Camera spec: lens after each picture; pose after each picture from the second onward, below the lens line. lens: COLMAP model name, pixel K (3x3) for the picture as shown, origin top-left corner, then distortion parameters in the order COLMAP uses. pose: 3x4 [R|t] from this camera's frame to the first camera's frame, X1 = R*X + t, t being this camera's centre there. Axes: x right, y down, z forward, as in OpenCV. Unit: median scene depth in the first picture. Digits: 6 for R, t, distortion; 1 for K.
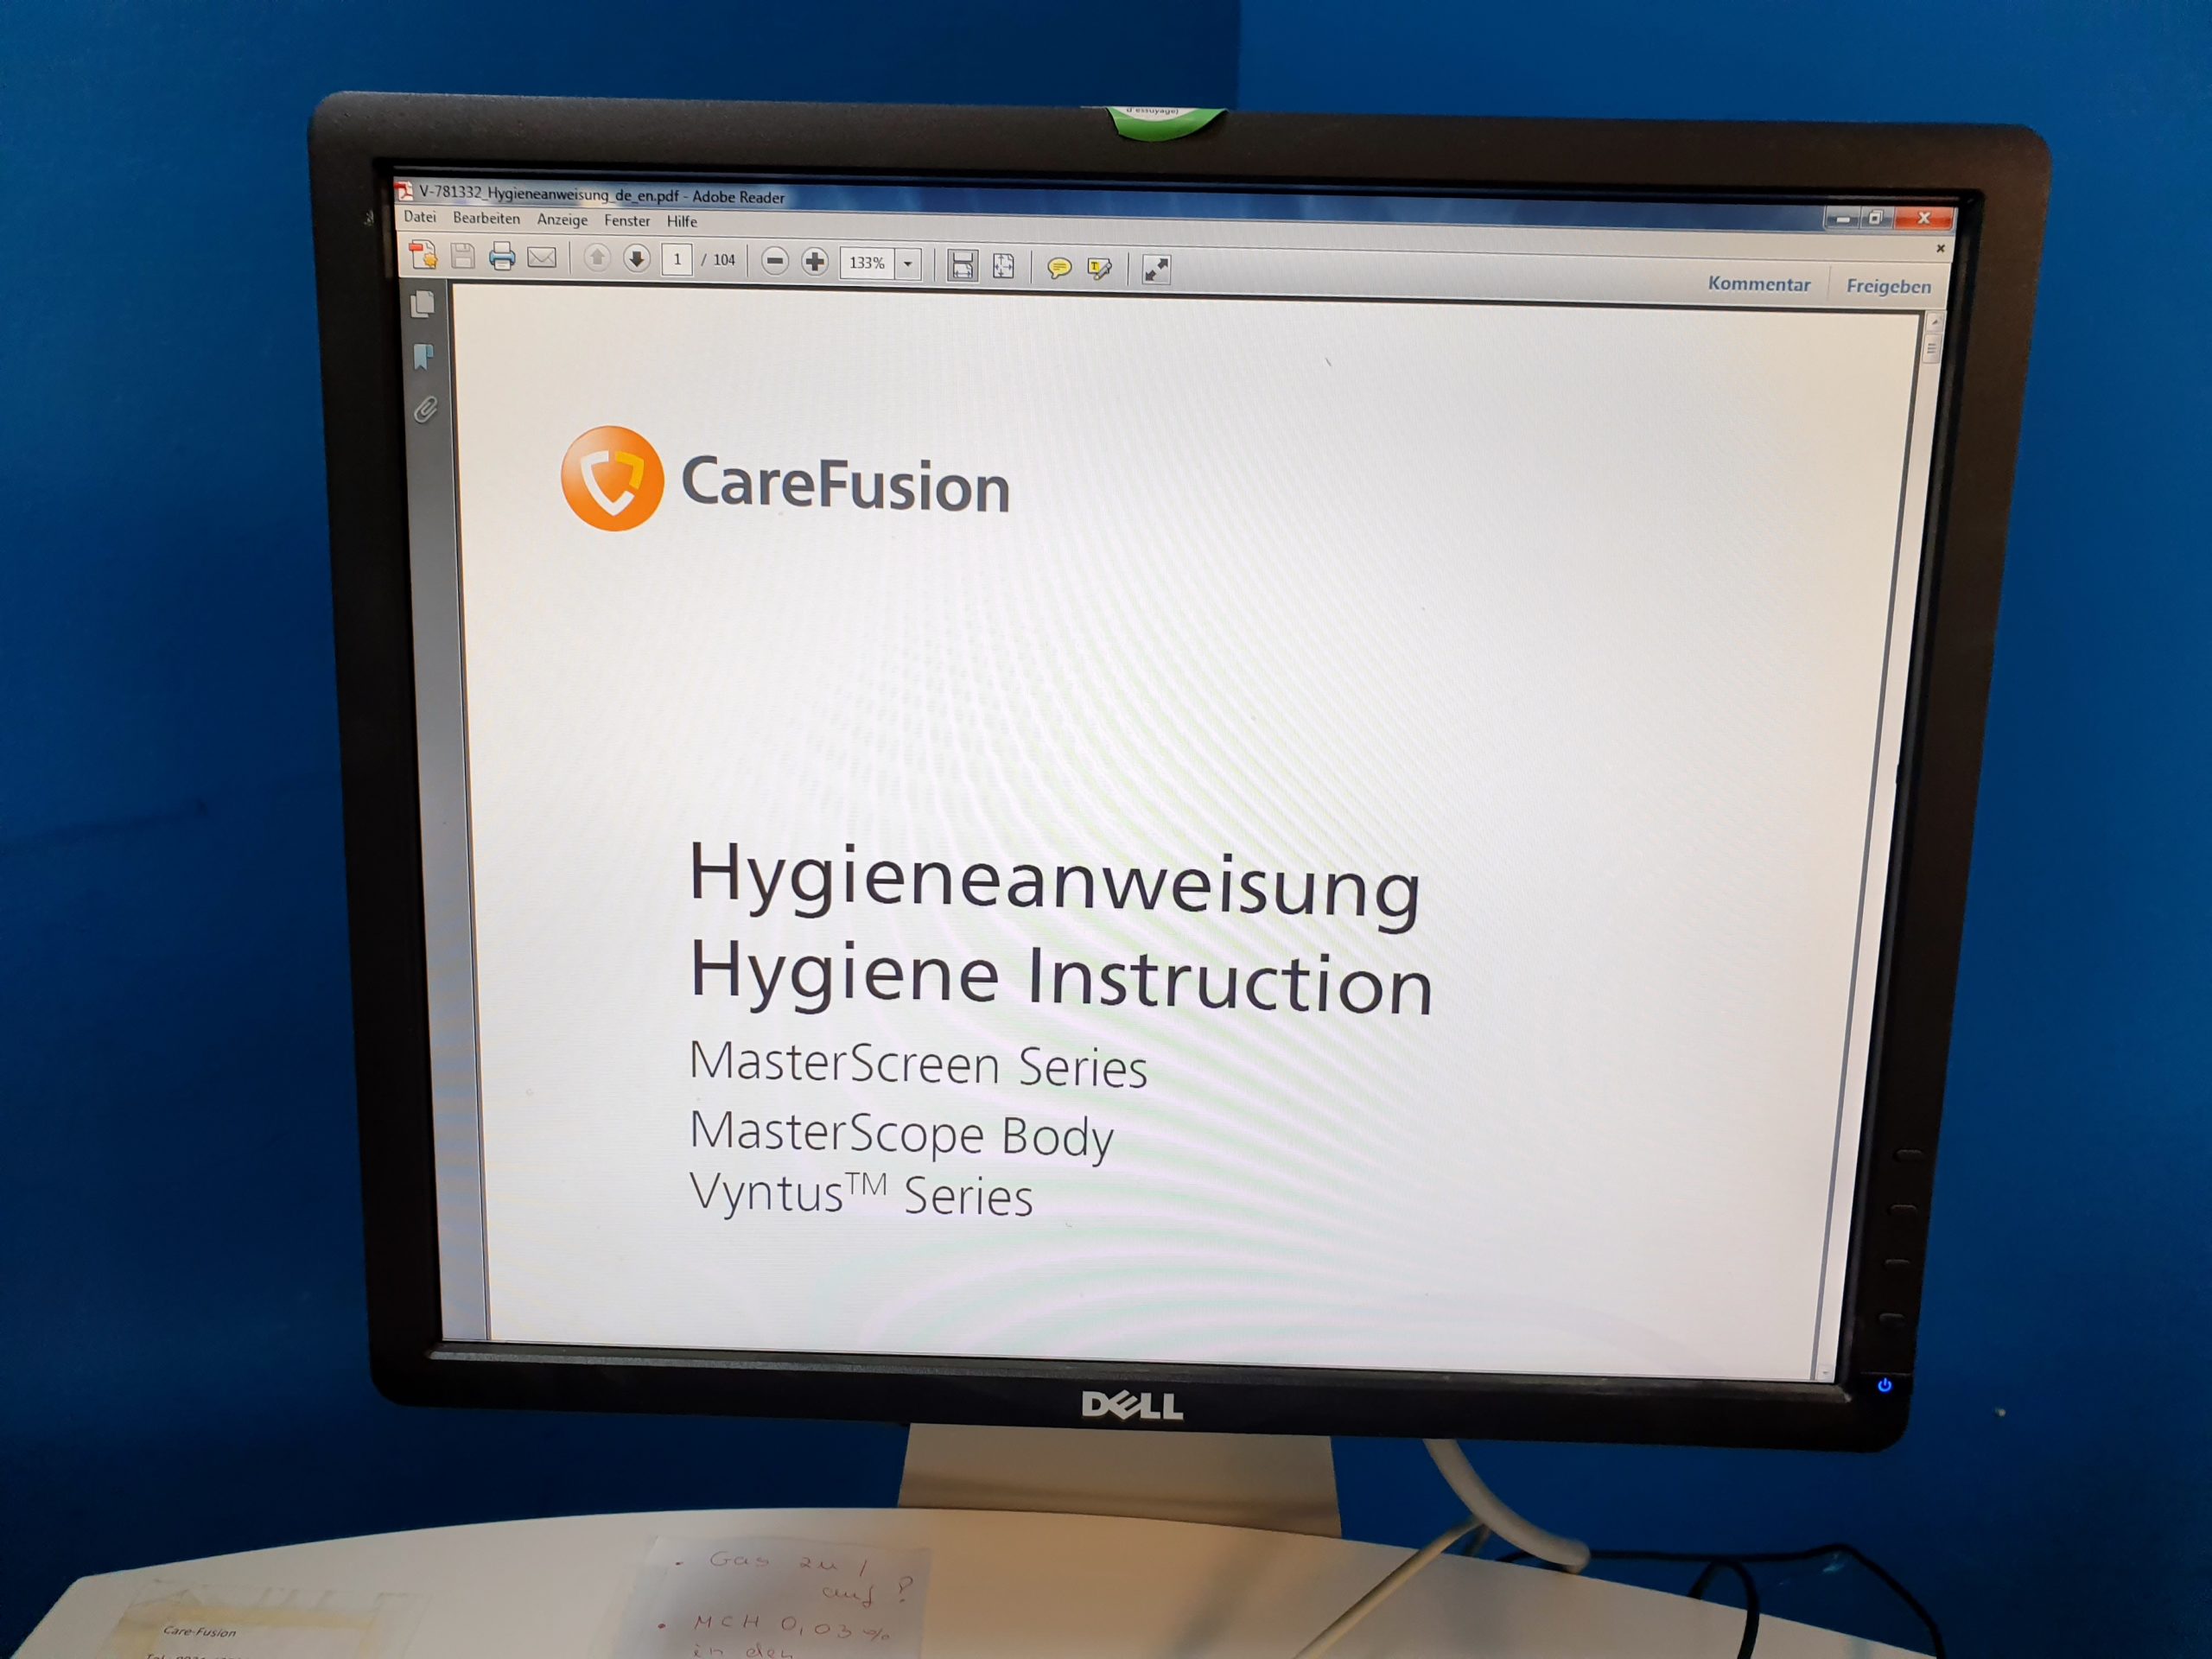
lens RADIAL K [[1703.4, 0, 1095.9], [0, 1703.4, 835.0], [0, 0, 1]] dist [0.000223, 0.010844]
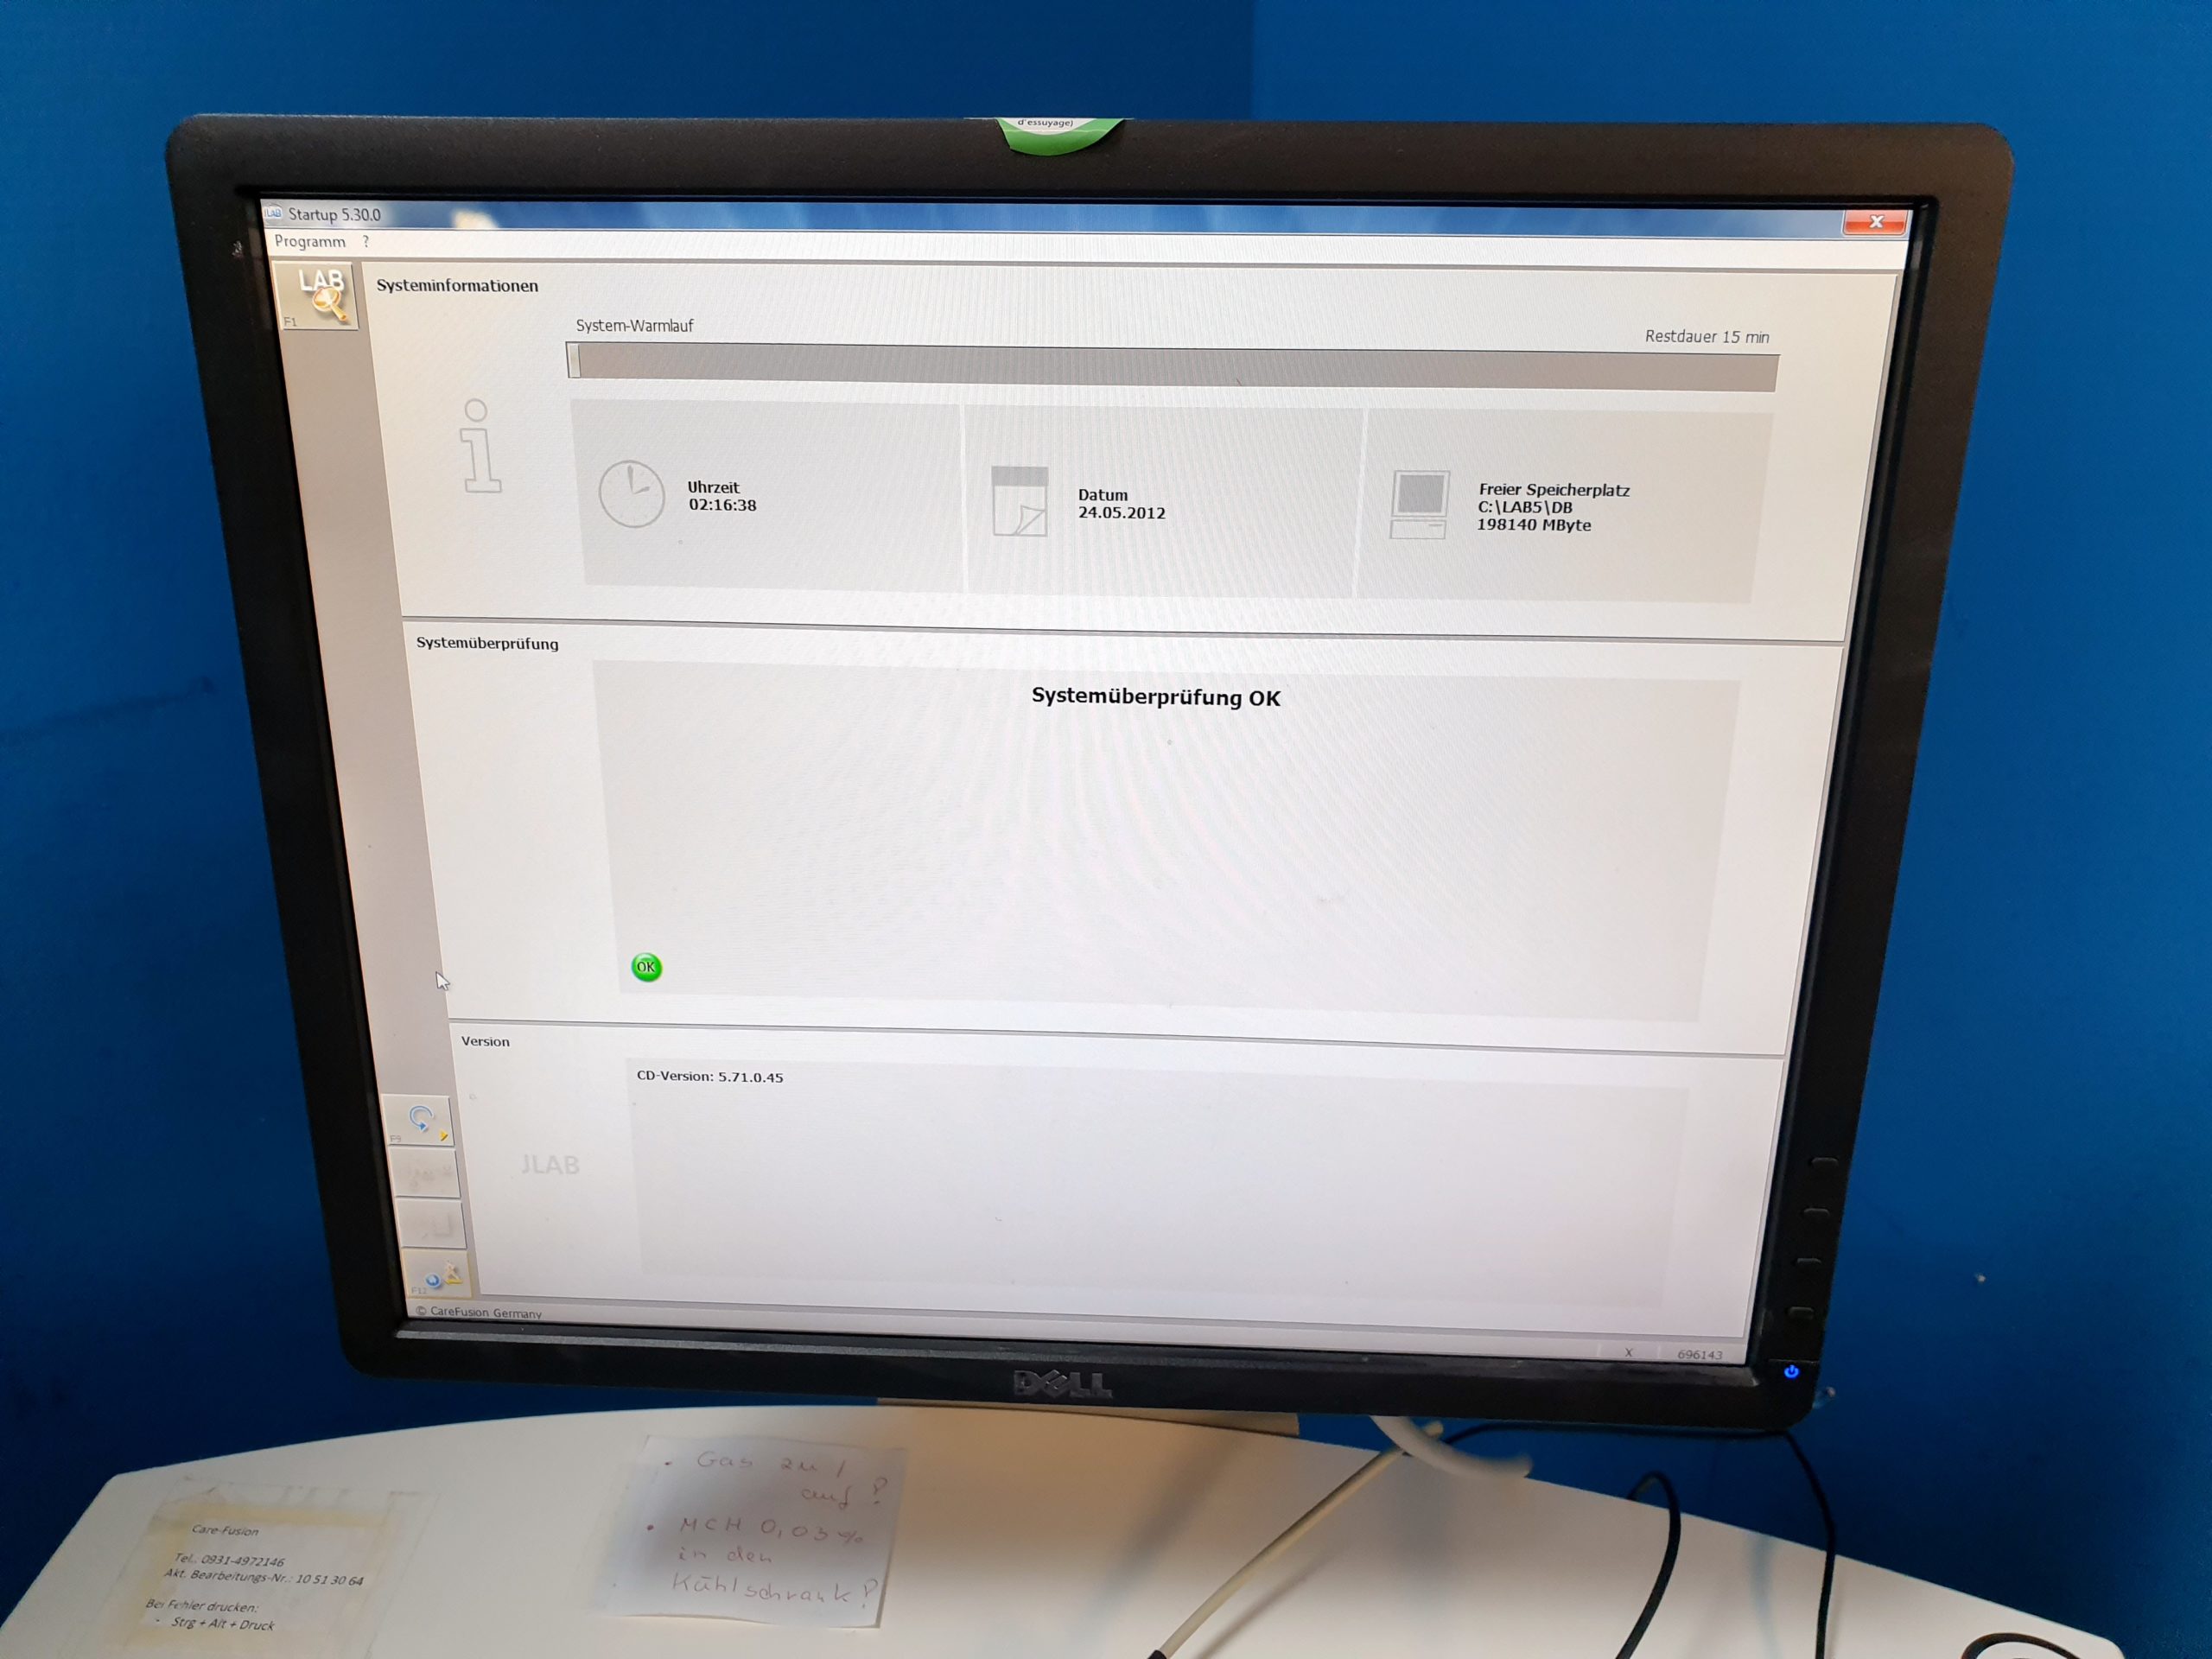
lens RADIAL K [[1703.4, 0, 1103.2], [0, 1703.4, 807.7], [0, 0, 1]] dist [0.000223, 0.010844]
pose [[0.999454, -0.005627, -0.032546, 0.082918], [0.010133, 0.990100, 0.140001, -0.162280], [0.031436, -0.140254, 0.989616, 0.016950]]
